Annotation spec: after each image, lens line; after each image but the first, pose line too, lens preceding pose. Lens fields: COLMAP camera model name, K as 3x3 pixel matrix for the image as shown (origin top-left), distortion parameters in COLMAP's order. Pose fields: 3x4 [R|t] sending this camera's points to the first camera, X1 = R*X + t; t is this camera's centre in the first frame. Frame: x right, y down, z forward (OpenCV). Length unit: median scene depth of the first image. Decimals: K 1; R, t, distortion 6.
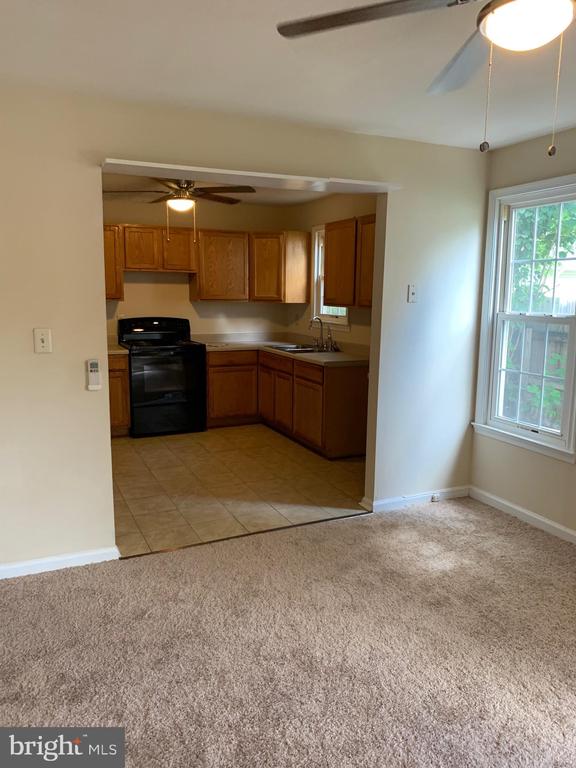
lens RADIAL K [[579.9, 0, 288.0], [0, 579.9, 384.0], [0, 0, 1]] dist [0.007492, -0.006539]
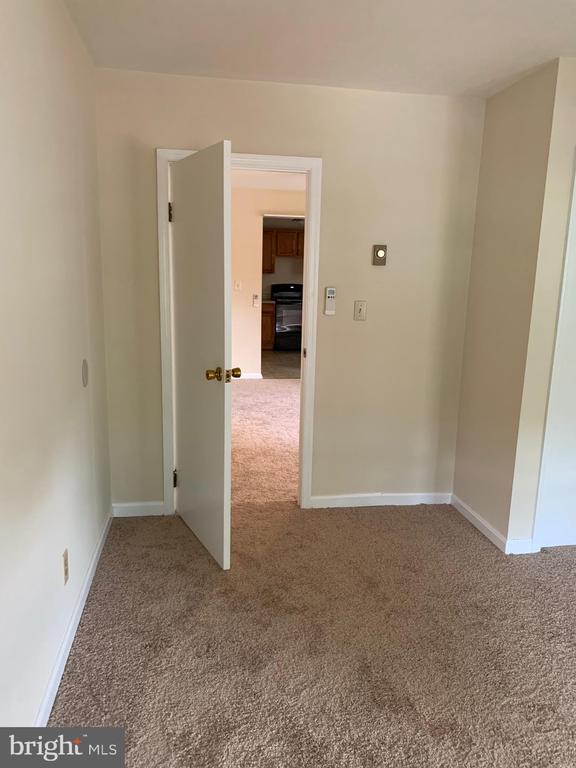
lens RADIAL K [[579.9, 0, 288.0], [0, 579.9, 384.0], [0, 0, 1]] dist [0.007492, -0.006539]
pose [[0.963355, 0.064572, -0.260340, 0.379865], [-0.055018, 0.997523, 0.043830, 0.182465], [0.262525, -0.027900, 0.964522, -1.114919]]
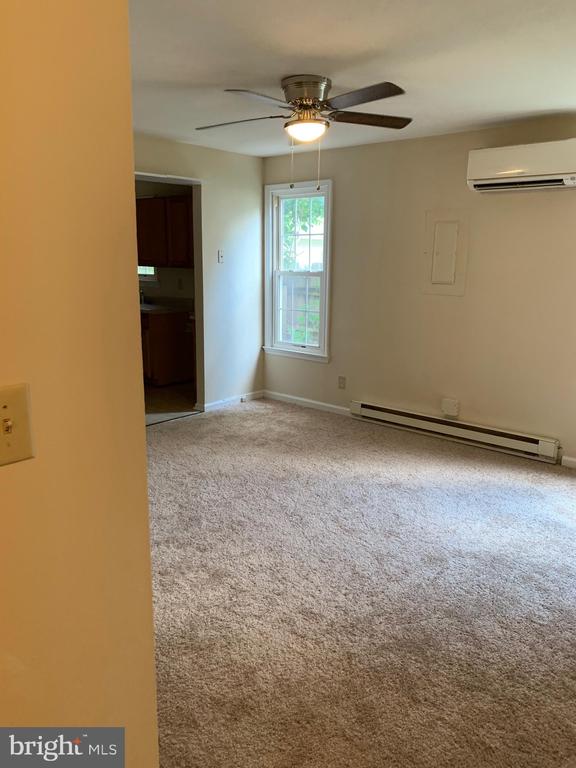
lens RADIAL K [[581.4, 0, 288.0], [0, 581.4, 384.0], [0, 0, 1]] dist [0.053272, -0.043891]
pose [[0.912834, -0.085796, 0.399214, -0.240619], [0.062831, 0.995546, 0.070288, 0.068021], [-0.403467, -0.039079, 0.914159, -0.406012]]
